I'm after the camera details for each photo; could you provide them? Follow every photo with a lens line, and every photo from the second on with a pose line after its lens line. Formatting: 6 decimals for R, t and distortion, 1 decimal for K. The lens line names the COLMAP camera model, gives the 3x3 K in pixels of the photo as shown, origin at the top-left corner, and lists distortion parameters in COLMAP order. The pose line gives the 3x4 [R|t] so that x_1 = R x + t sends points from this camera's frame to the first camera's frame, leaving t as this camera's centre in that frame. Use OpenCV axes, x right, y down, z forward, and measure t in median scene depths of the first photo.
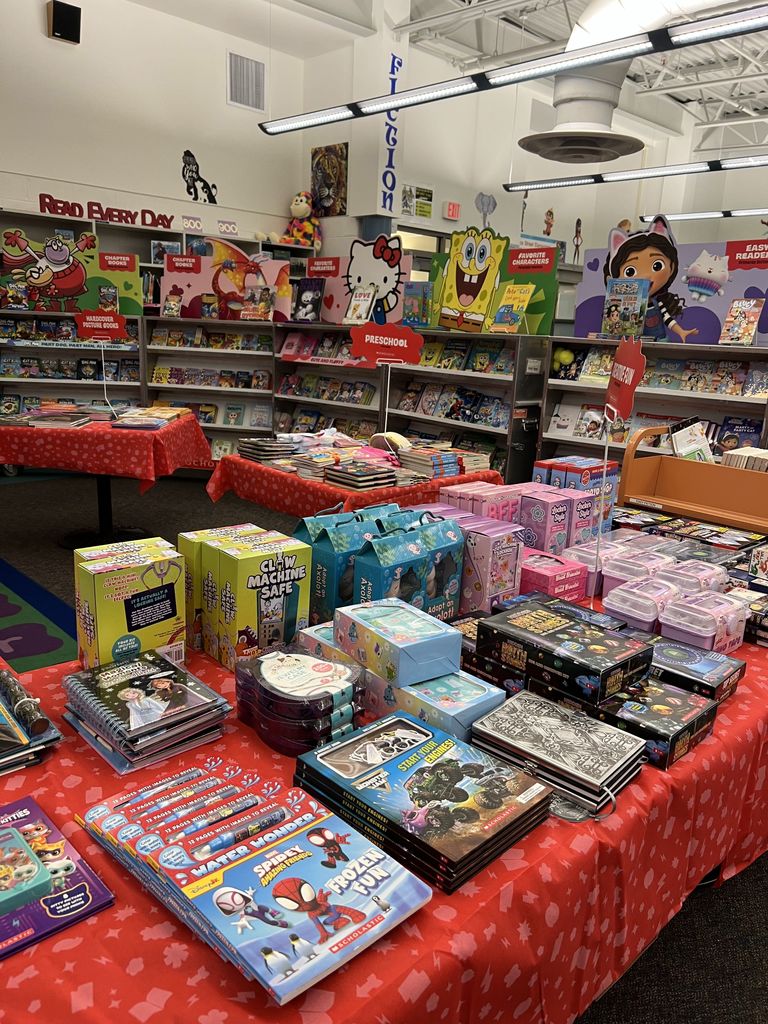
lens RADIAL K [[778.3, 0, 384.0], [0, 778.3, 512.0], [0, 0, 1]] dist [0.037258, -0.030452]
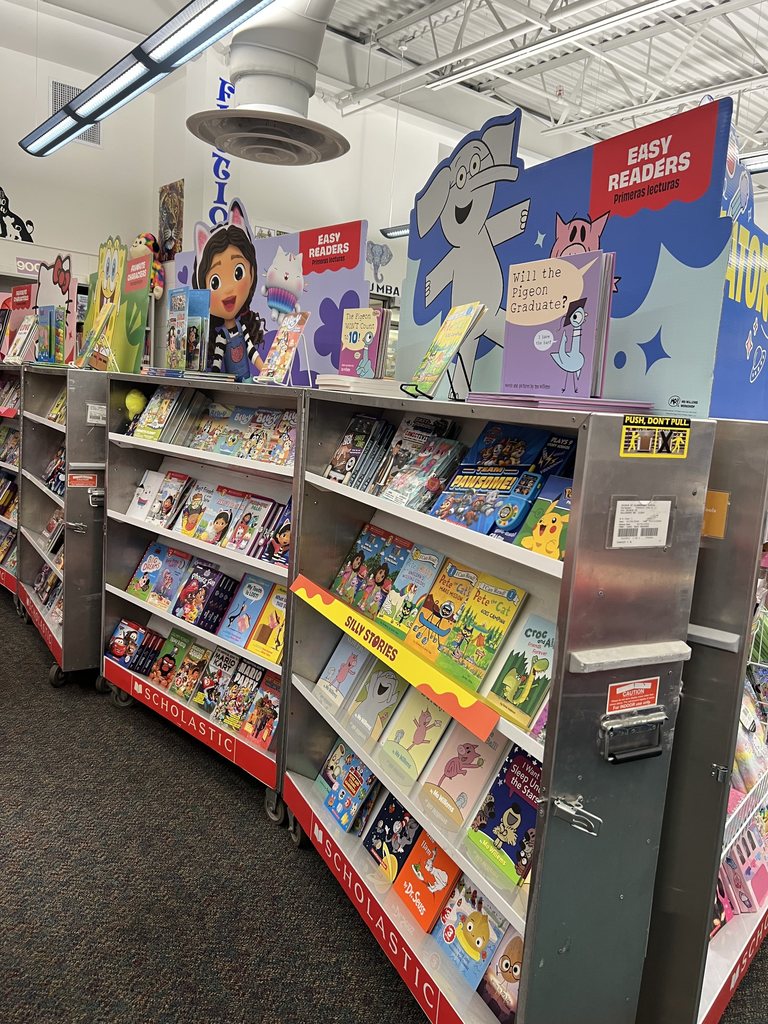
lens RADIAL K [[775.9, 0, 384.0], [0, 775.9, 512.0], [0, 0, 1]] dist [0.006932, 0.003367]
pose [[0.993526, 0.045669, -0.104017, 0.329665], [-0.055448, 0.994107, -0.093150, -0.031288], [0.099150, 0.098315, 0.990204, 0.218577]]
